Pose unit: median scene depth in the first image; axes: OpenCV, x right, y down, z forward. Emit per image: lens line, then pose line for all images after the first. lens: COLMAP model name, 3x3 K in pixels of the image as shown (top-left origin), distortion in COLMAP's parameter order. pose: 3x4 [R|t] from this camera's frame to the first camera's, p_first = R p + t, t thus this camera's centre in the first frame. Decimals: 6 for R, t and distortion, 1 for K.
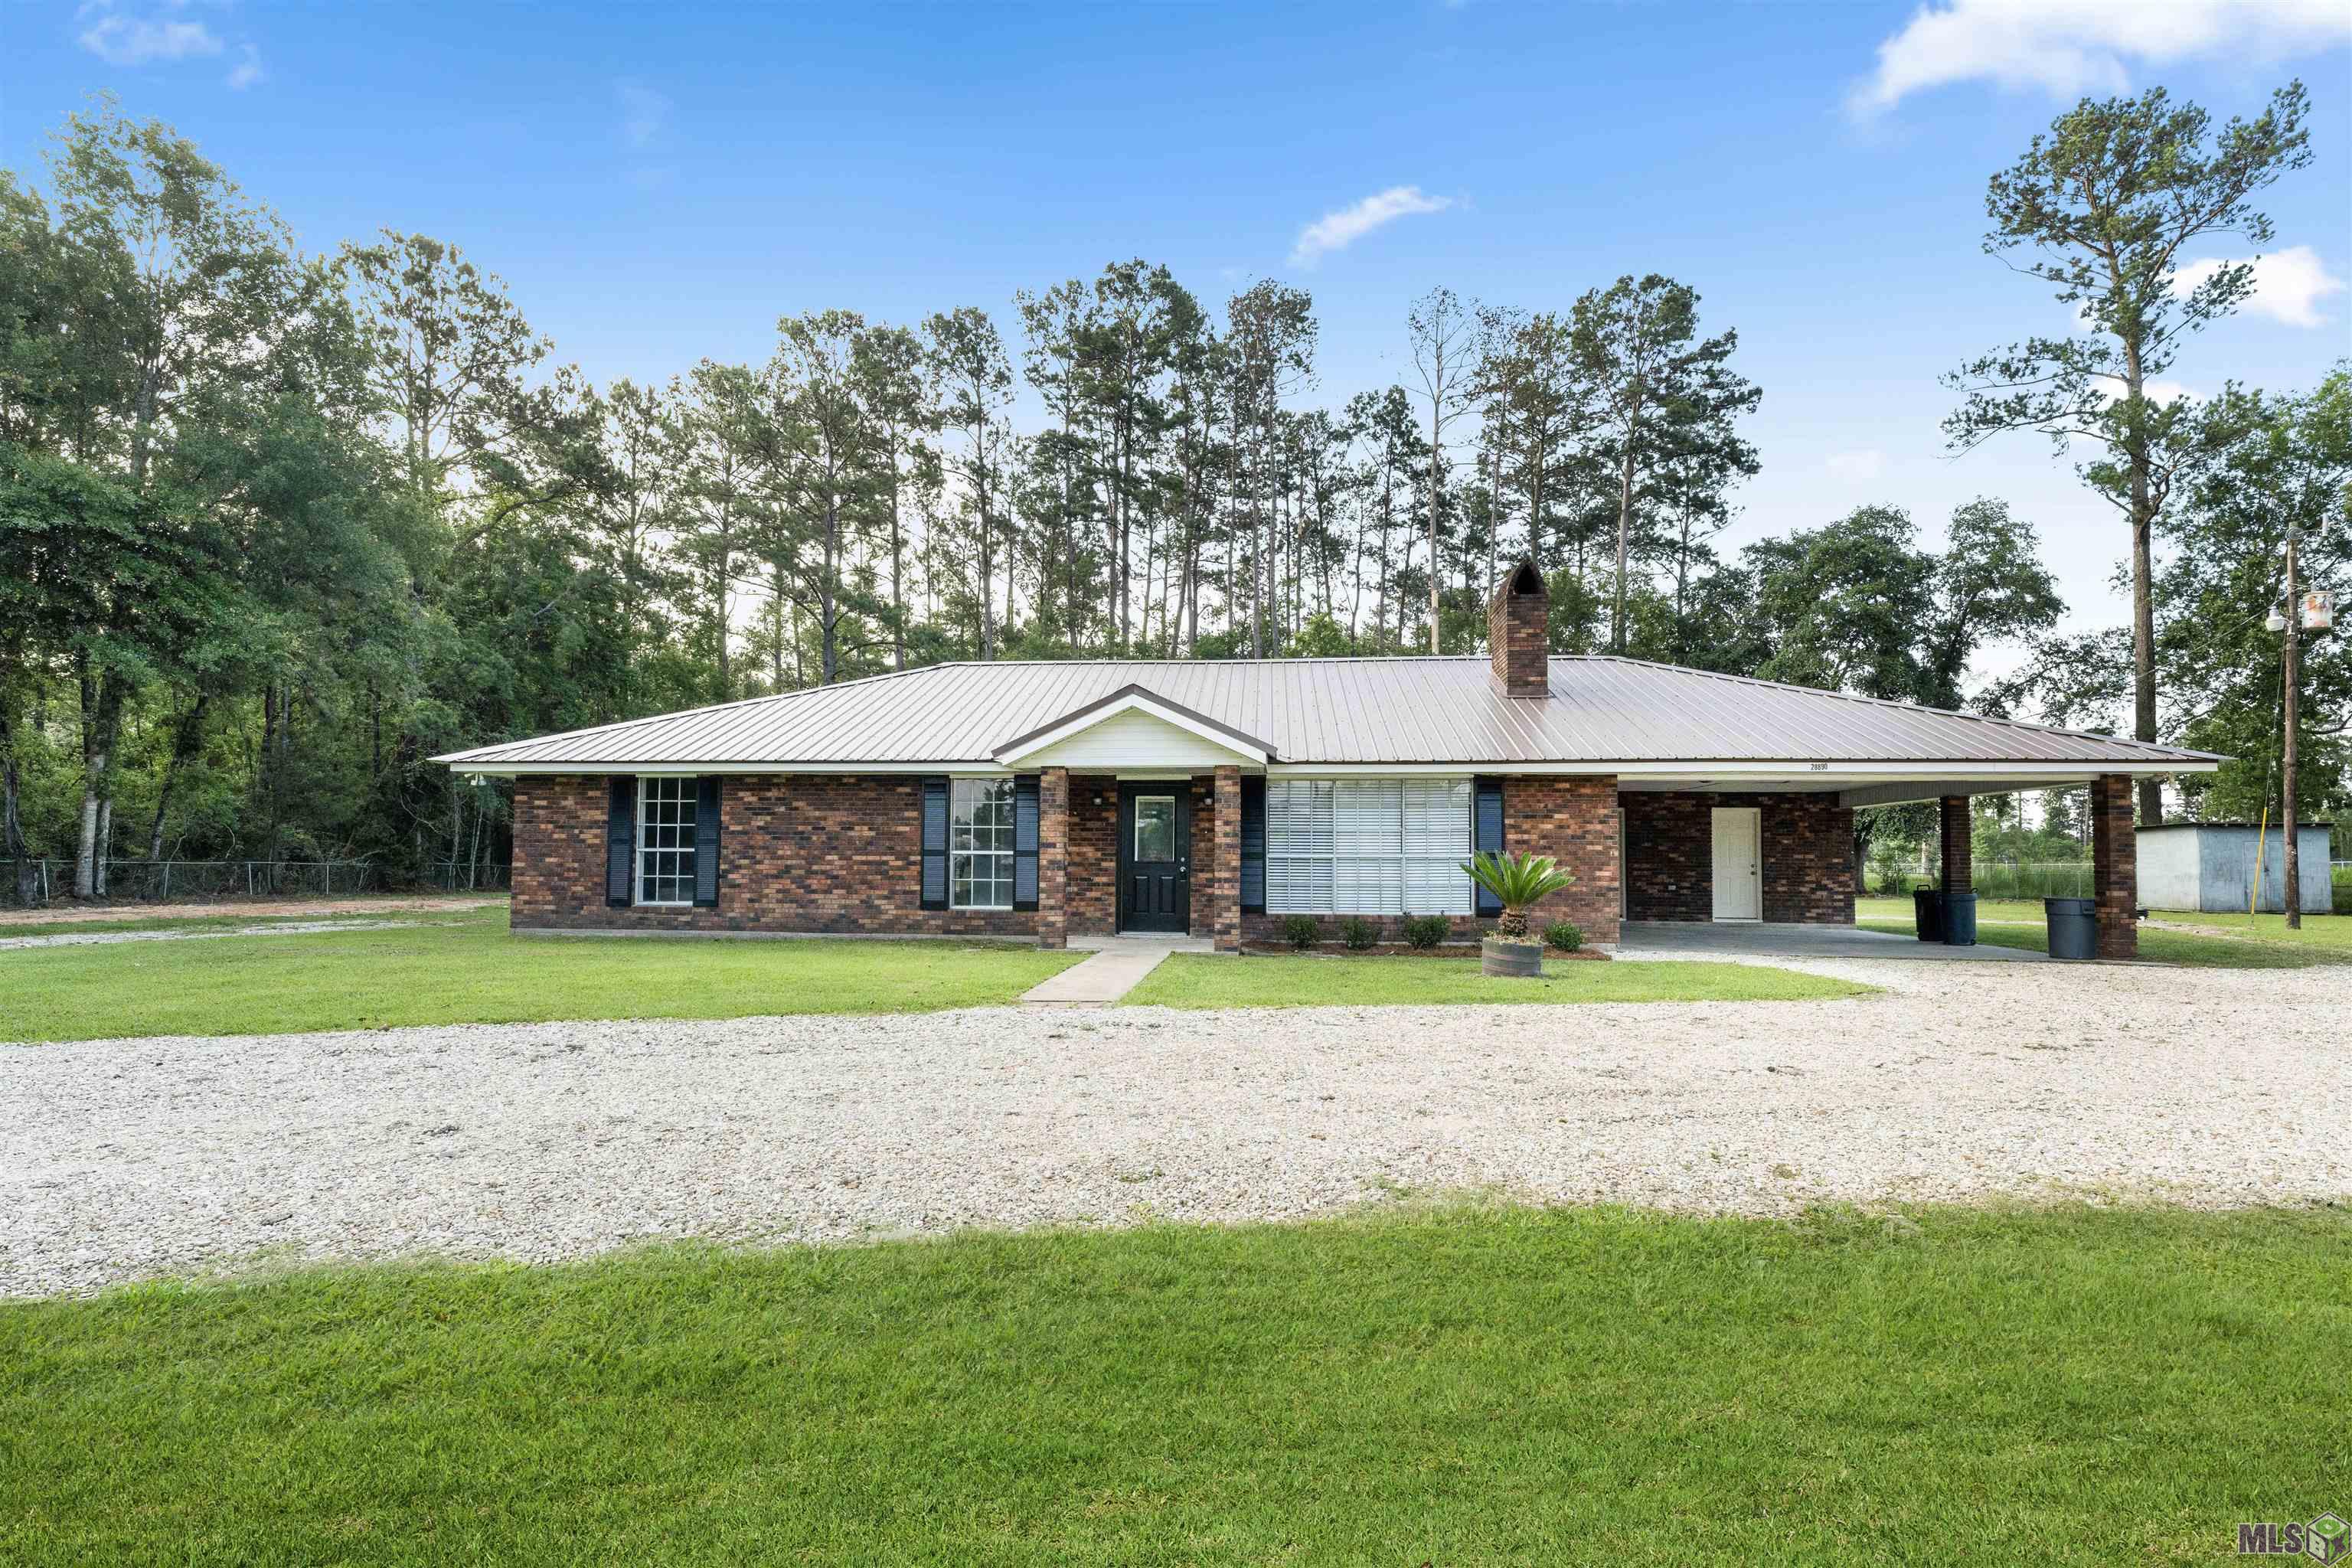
lens RADIAL K [[1123.6, 0, 1177.5], [0, 1123.6, 810.5], [0, 0, 1]] dist [-0.002593, -0.000760]
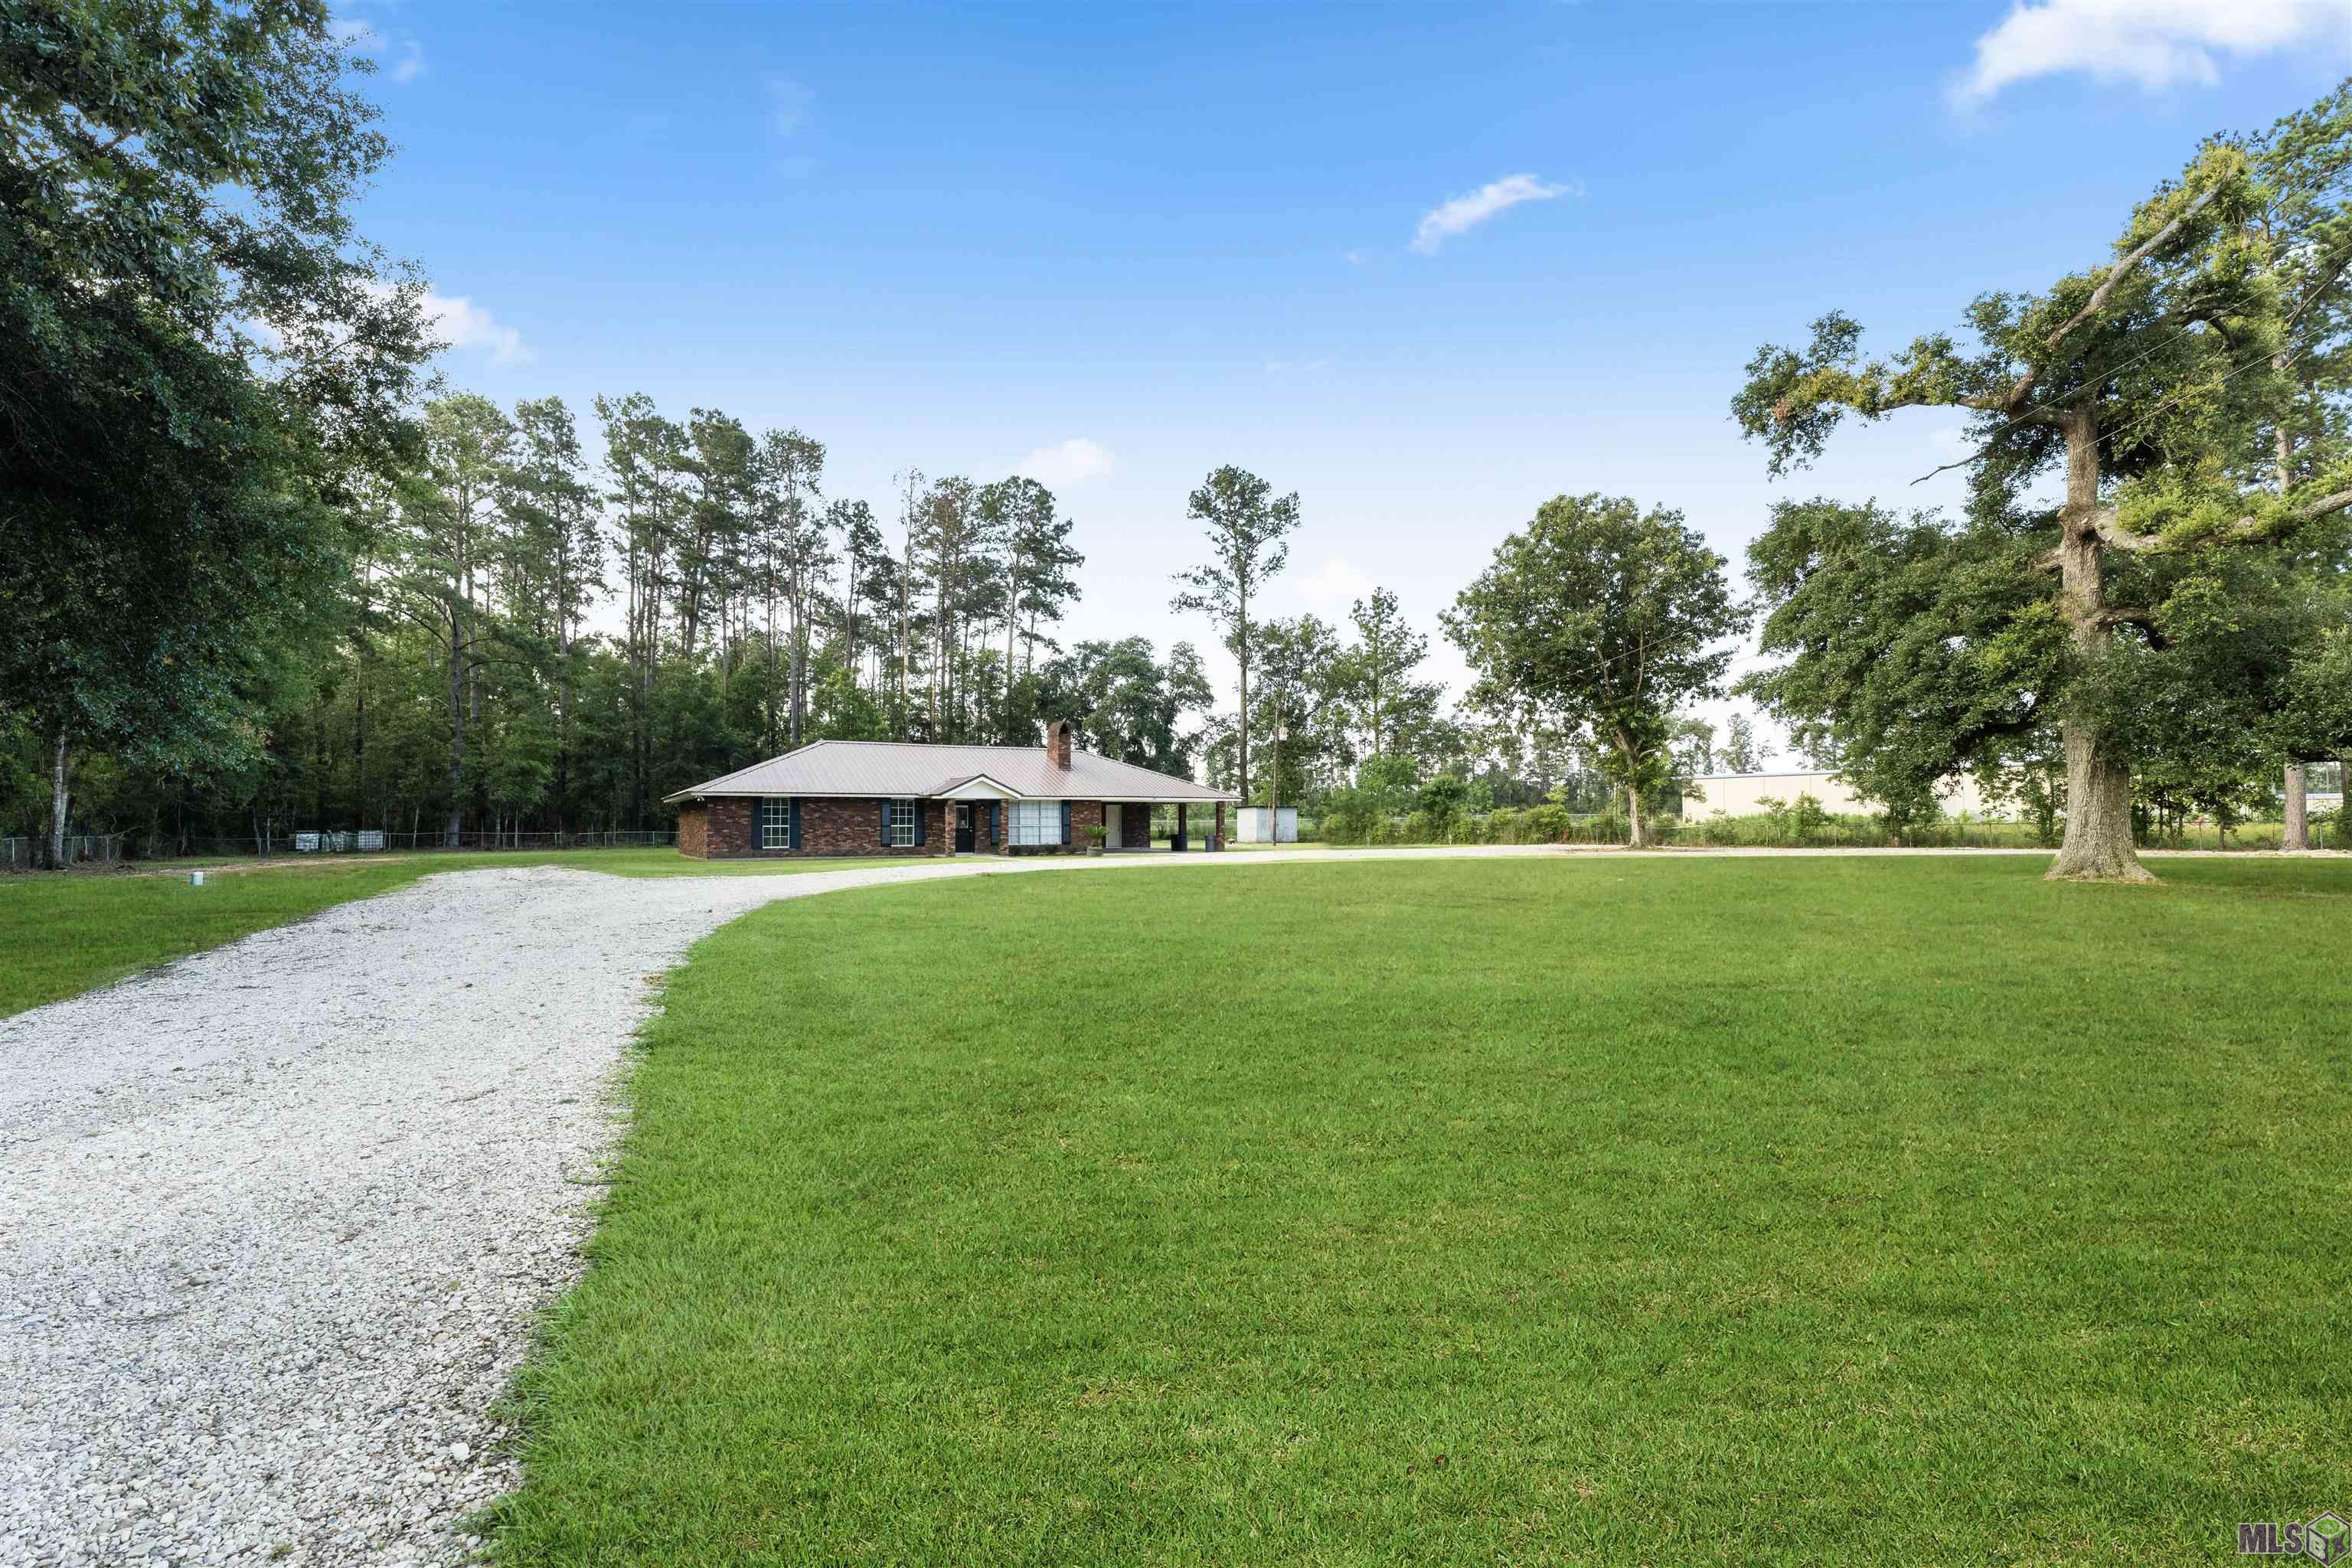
lens RADIAL K [[1019.8, 0, 1176.0], [0, 1019.8, 784.0], [0, 0, 1]] dist [0.000157, 0.000007]
pose [[0.811622, 0.012810, 0.584042, -0.384025], [-0.019355, 0.999800, 0.004968, -0.032562], [-0.583862, -0.015336, 0.811708, -0.513136]]
